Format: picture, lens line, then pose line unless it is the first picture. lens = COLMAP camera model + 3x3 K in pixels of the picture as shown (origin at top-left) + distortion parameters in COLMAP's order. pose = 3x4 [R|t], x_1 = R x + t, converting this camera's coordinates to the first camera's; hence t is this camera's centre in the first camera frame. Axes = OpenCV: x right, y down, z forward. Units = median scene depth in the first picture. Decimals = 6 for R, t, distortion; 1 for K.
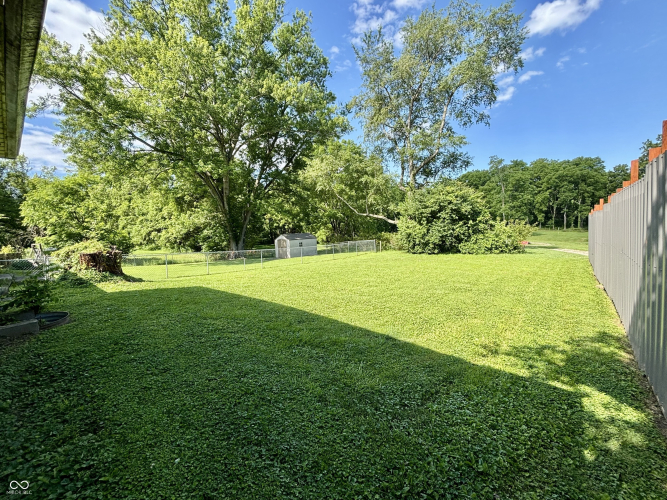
lens RADIAL K [[283.5, 0, 333.5], [0, 283.5, 250.0], [0, 0, 1]] dist [0.001101, -0.000050]
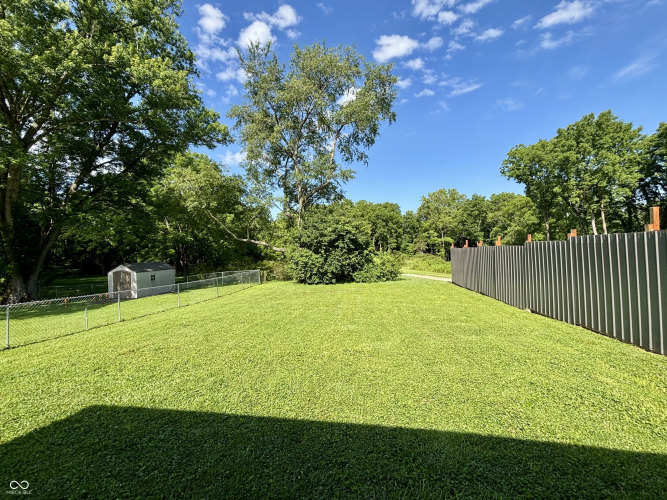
lens RADIAL K [[283.5, 0, 333.5], [0, 283.5, 250.0], [0, 0, 1]] dist [0.001101, -0.000050]
pose [[0.844557, 0.017147, 0.535191, -0.155948], [0.032102, 0.996068, -0.082571, -0.020378], [-0.534503, 0.086916, 0.840686, 0.167262]]
